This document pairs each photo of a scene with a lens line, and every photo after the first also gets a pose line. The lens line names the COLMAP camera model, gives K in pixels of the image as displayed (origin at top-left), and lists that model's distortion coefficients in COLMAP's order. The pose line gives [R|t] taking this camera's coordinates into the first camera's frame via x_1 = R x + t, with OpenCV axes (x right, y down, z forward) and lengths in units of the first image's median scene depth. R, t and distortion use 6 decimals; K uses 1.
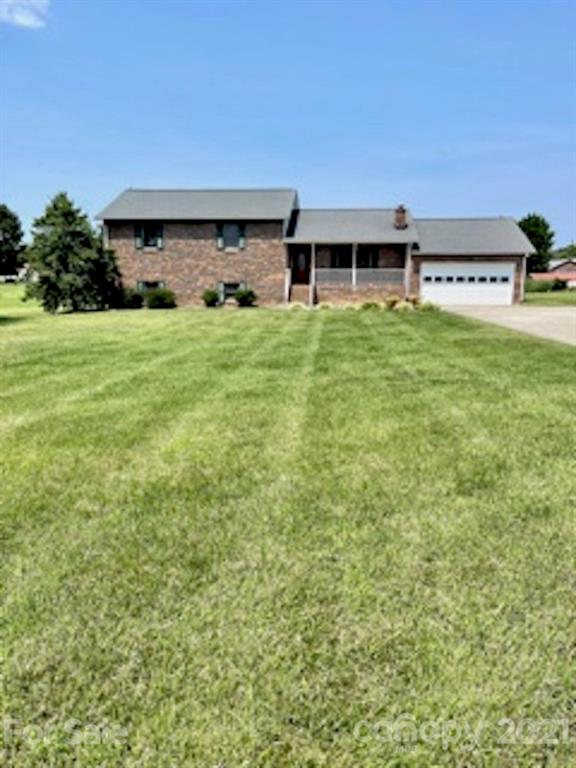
lens RADIAL K [[583.8, 0, 288.0], [0, 583.8, 384.0], [0, 0, 1]] dist [0.088107, -0.114142]
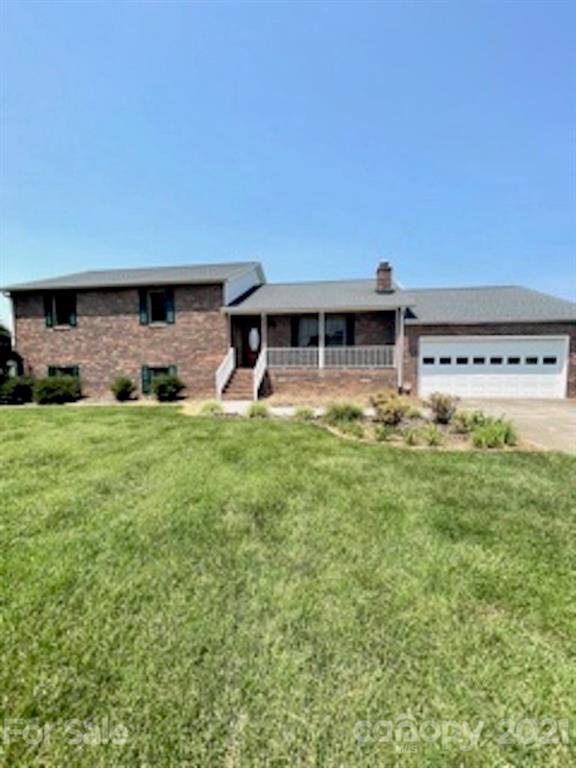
lens RADIAL K [[322.7, 0, 283.6], [0, 322.7, 381.0], [0, 0, 1]] dist [0.001786, 0.000467]
pose [[0.997931, -0.004350, -0.064140, 0.091590], [-0.002766, 0.993880, -0.110434, -0.110611], [0.064227, 0.110383, 0.991812, 0.607210]]
